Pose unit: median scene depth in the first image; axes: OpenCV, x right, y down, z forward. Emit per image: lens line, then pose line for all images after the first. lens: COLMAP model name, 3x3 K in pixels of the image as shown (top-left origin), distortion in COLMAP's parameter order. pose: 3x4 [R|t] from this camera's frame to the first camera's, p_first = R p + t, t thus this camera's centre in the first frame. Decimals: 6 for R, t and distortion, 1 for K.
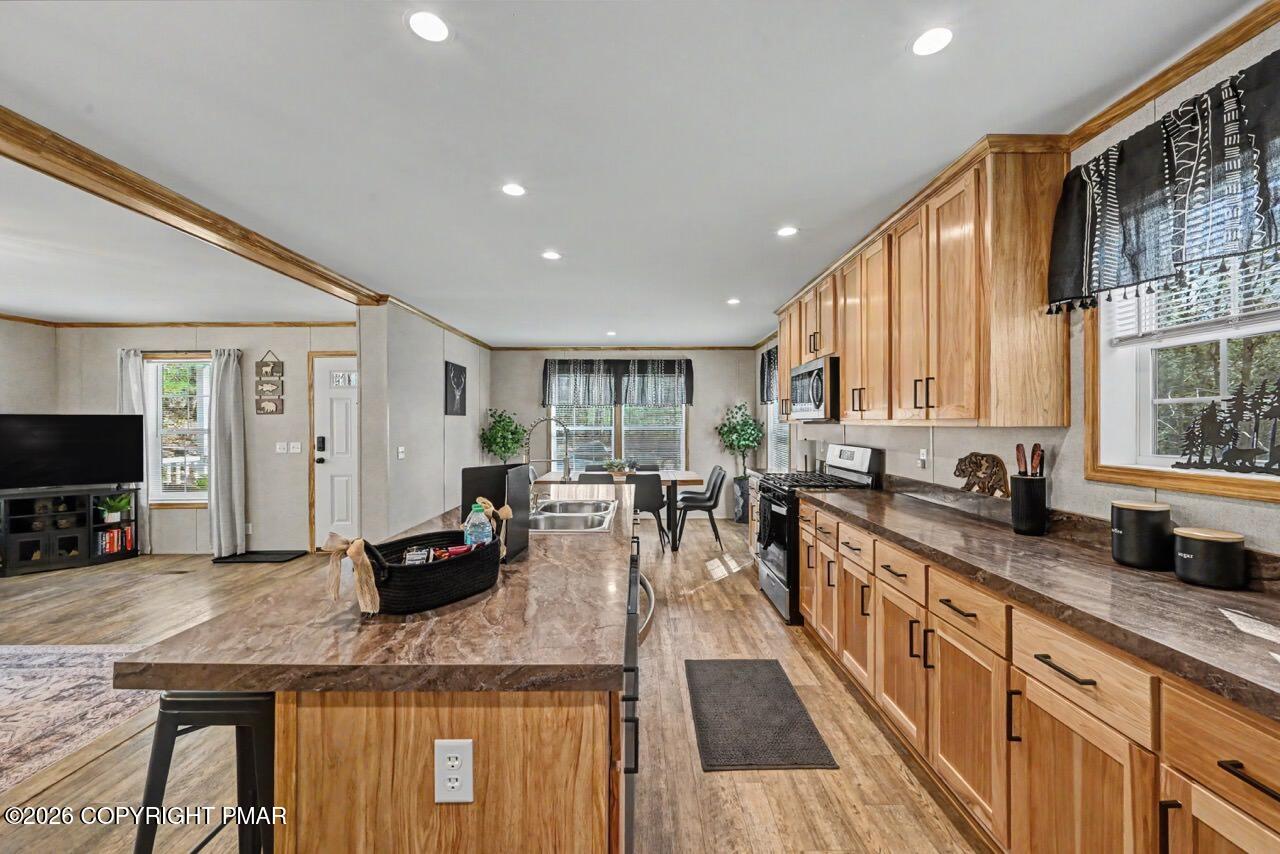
lens RADIAL K [[502.6, 0, 643.8], [0, 502.6, 424.9], [0, 0, 1]] dist [-0.001577, -0.000120]
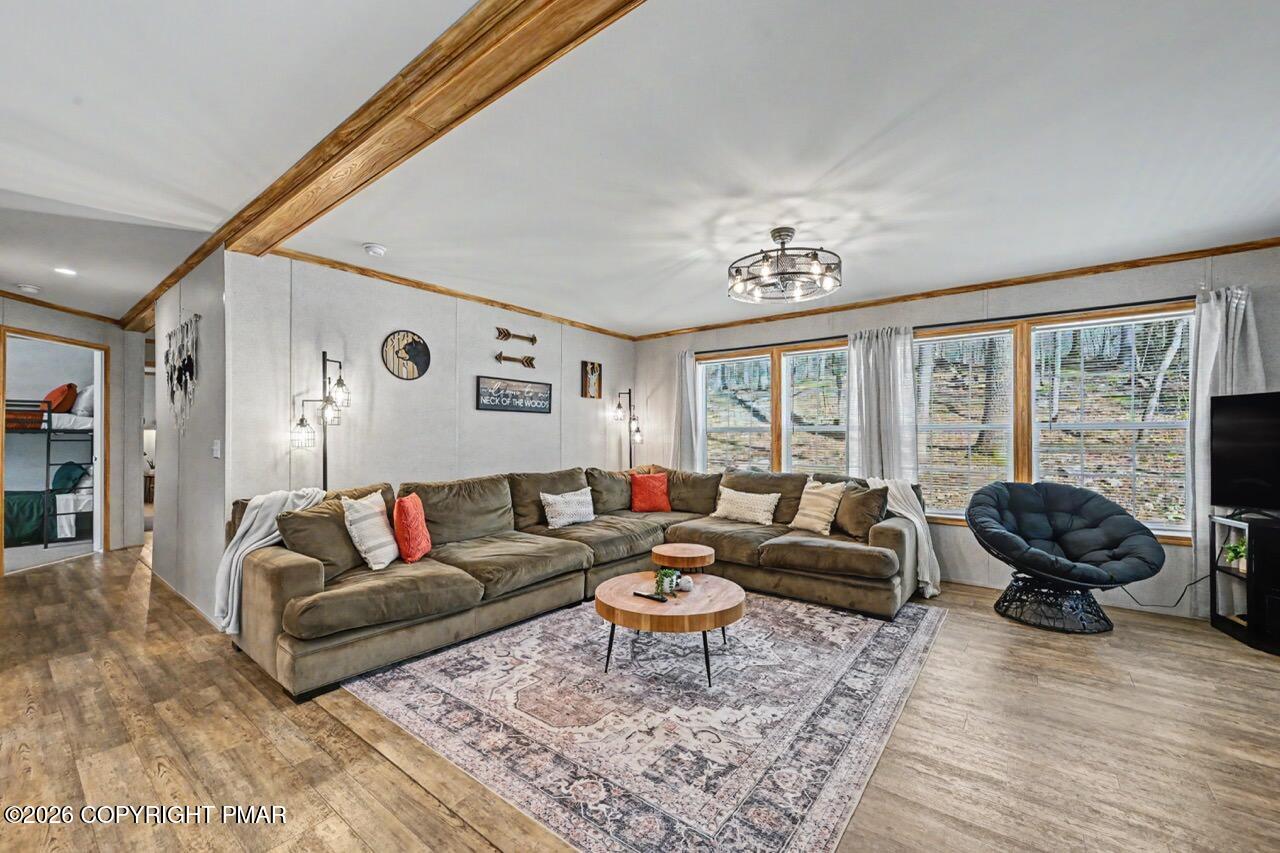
lens RADIAL K [[506.2, 0, 641.2], [0, 506.2, 435.7], [0, 0, 1]] dist [0.000703, 0.000260]
pose [[-0.618949, -0.002611, -0.785427, -0.399892], [0.000330, 0.999994, -0.003584, 0.049838], [0.785431, -0.002478, -0.618944, 1.077149]]
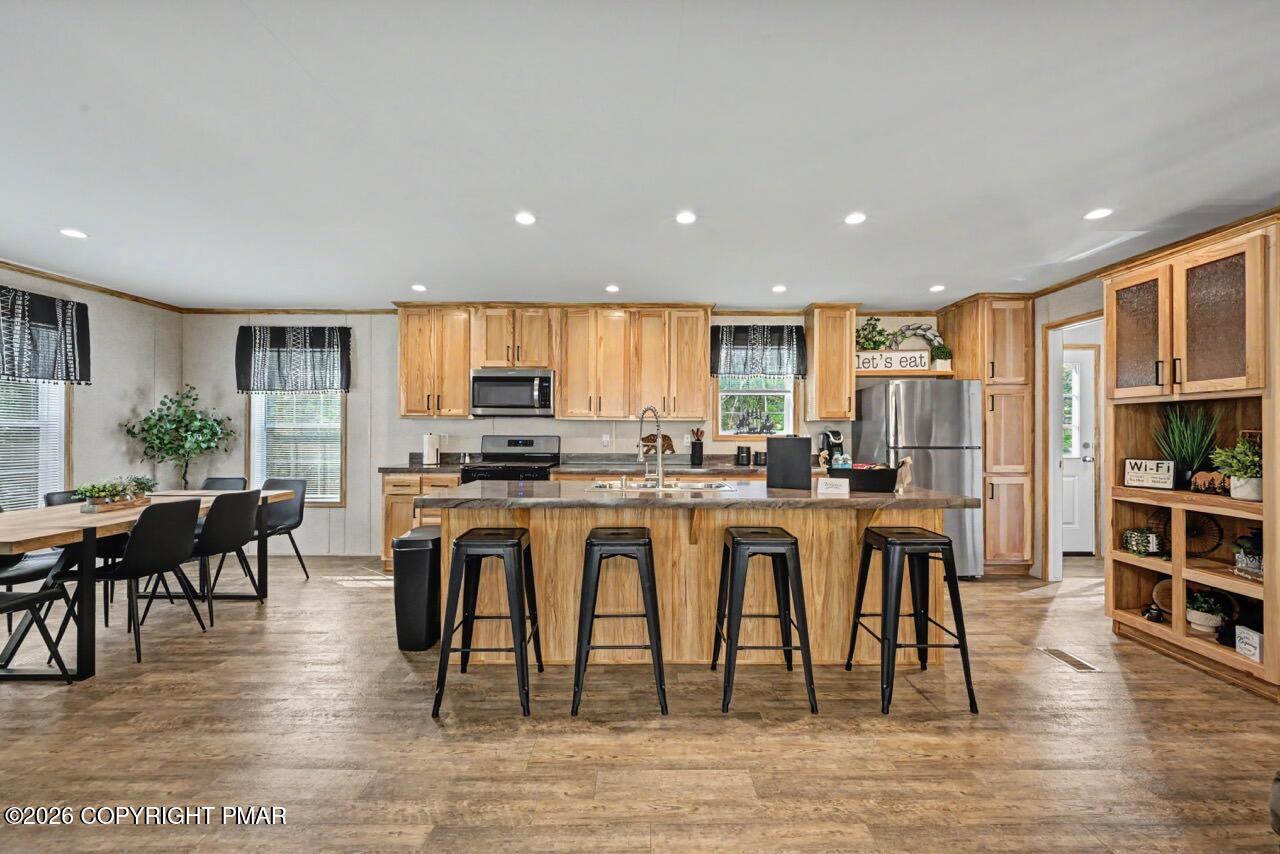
lens RADIAL K [[506.0, 0, 646.9], [0, 506.0, 426.5], [0, 0, 1]] dist [-0.000839, 0.000084]
pose [[0.006414, 0.008065, 0.999947, -1.028331], [-0.000375, 0.999967, -0.008063, 0.030516], [-0.999979, -0.000323, 0.006417, 0.751160]]
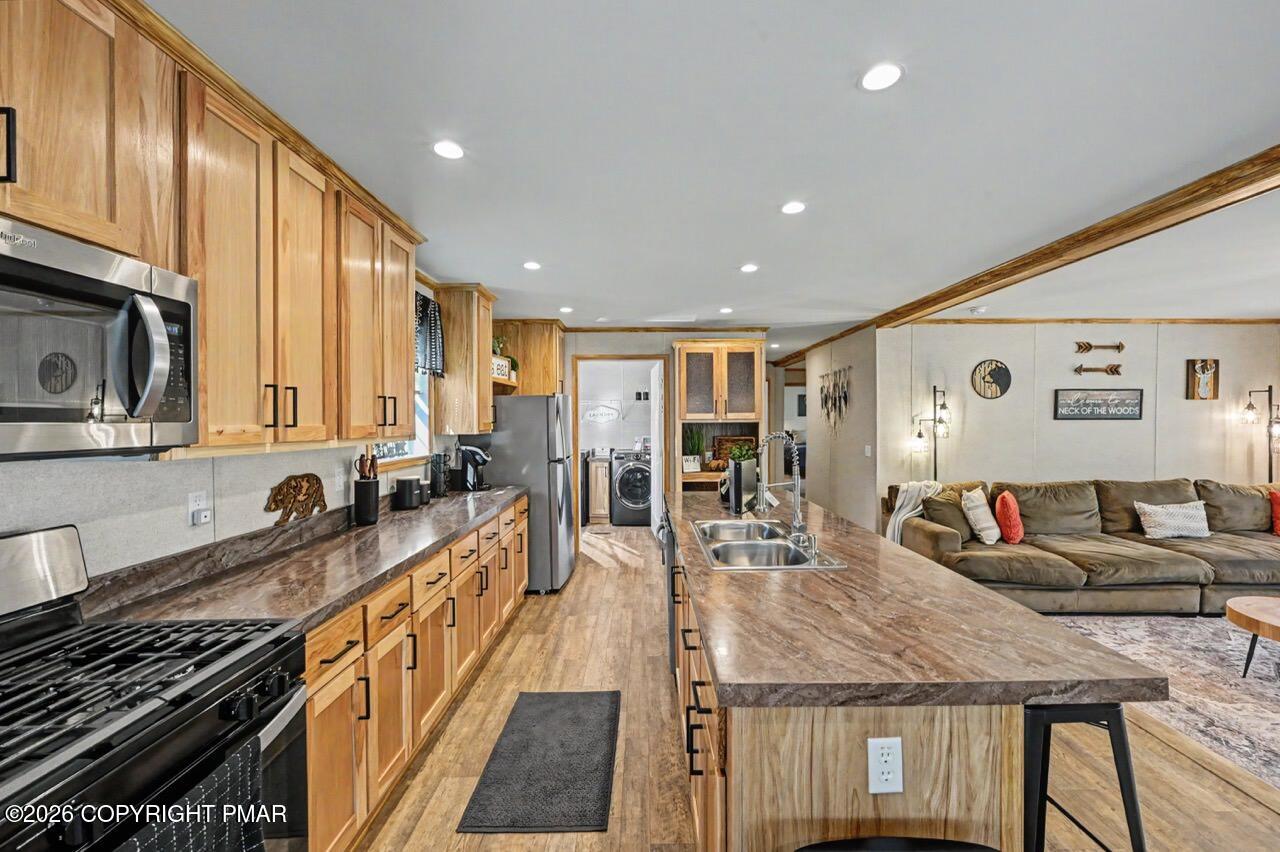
lens RADIAL K [[506.0, 0, 646.9], [0, 506.0, 425.5], [0, 0, 1]] dist [-0.000839, 0.000084]
pose [[-0.999994, 0.003501, 0.000161, 0.027027], [0.003503, 0.999902, 0.013568, -0.031640], [-0.000114, 0.013569, -0.999908, 1.405445]]
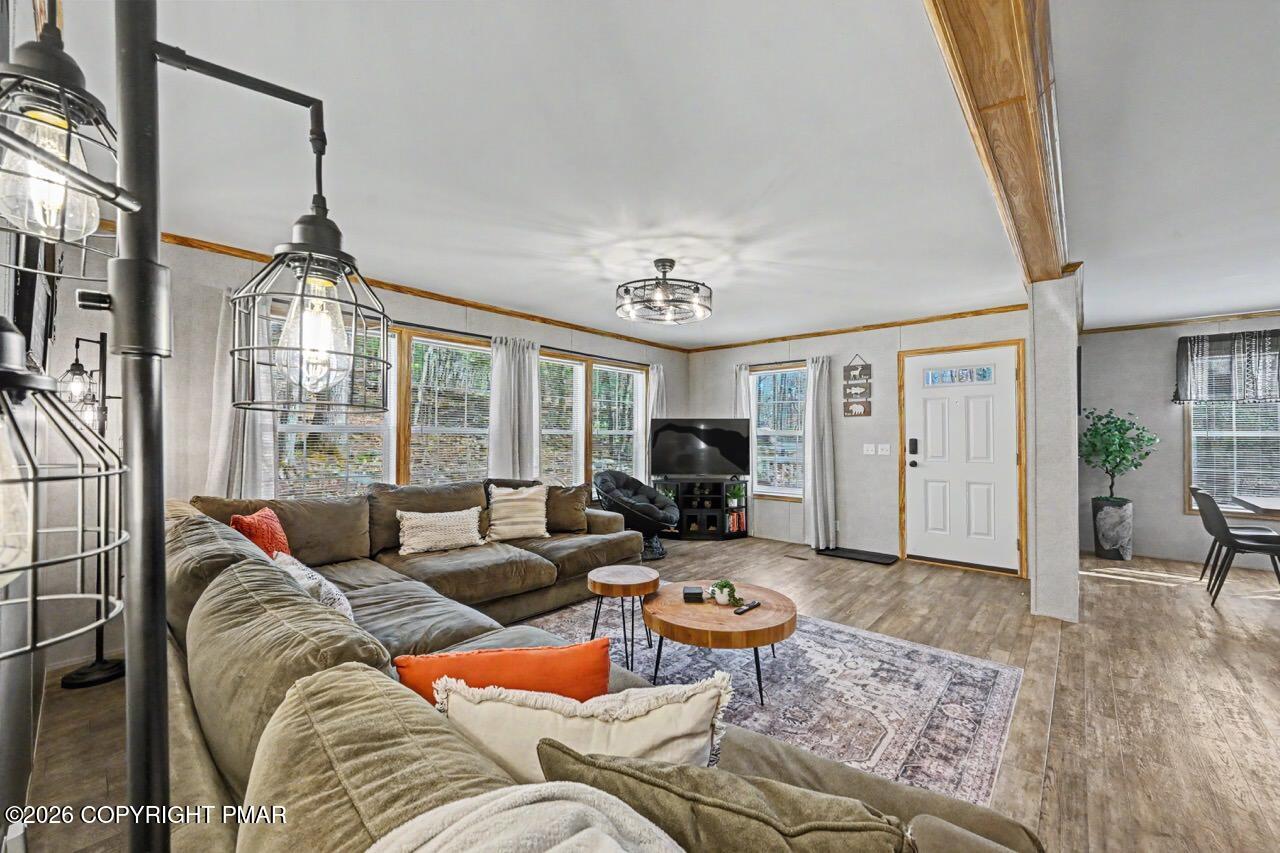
lens RADIAL K [[502.6, 0, 643.8], [0, 502.6, 424.4], [0, 0, 1]] dist [-0.001577, -0.000120]
pose [[0.747546, -0.006953, -0.664173, -0.630106], [-0.007975, 0.999779, -0.019442, 0.030053], [0.664162, 0.019830, 0.747326, -0.093072]]
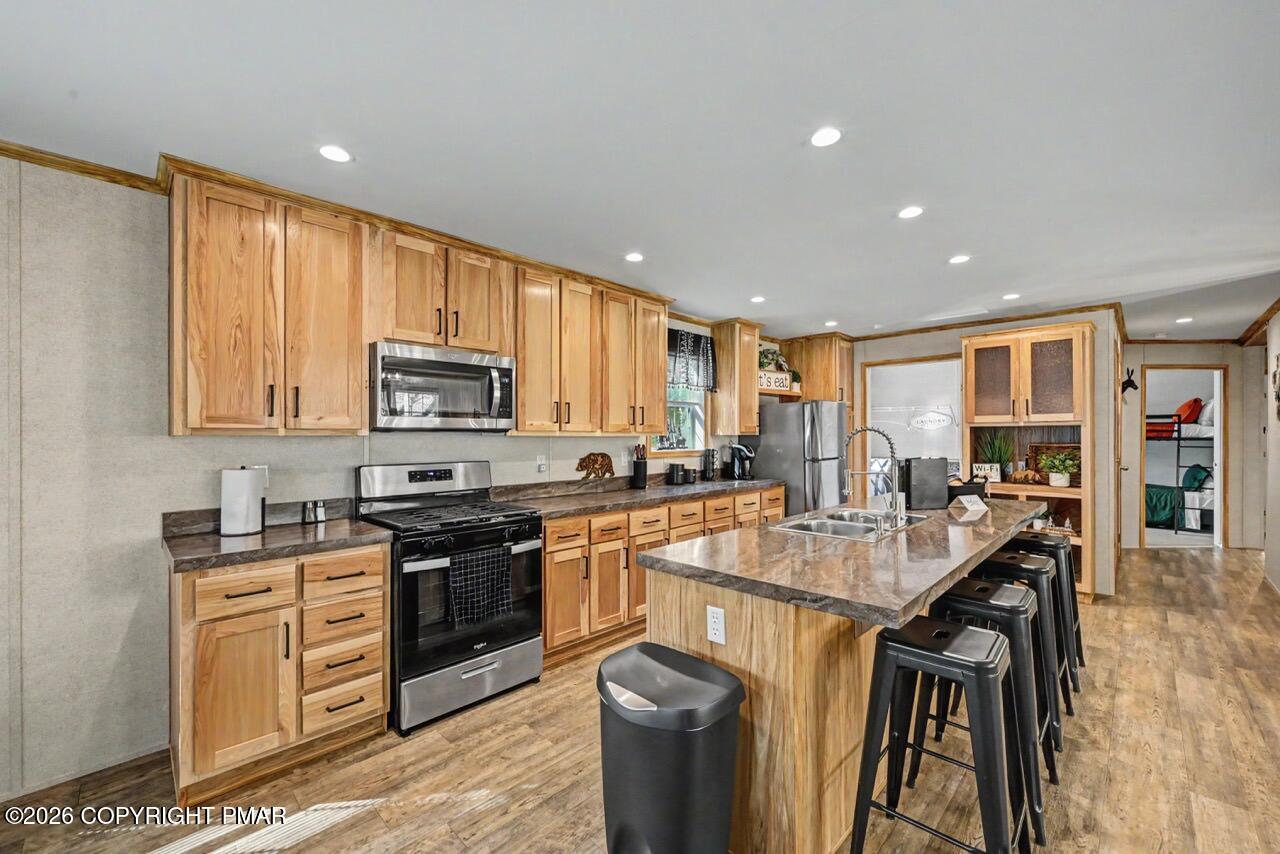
lens RADIAL K [[509.7, 0, 641.1], [0, 509.7, 435.0], [0, 0, 1]] dist [-0.000472, 0.000133]
pose [[-0.706283, 0.000429, 0.707929, -0.426660], [0.004065, 0.999986, 0.003449, -0.004144], [-0.707918, 0.005313, -0.706275, 1.499841]]
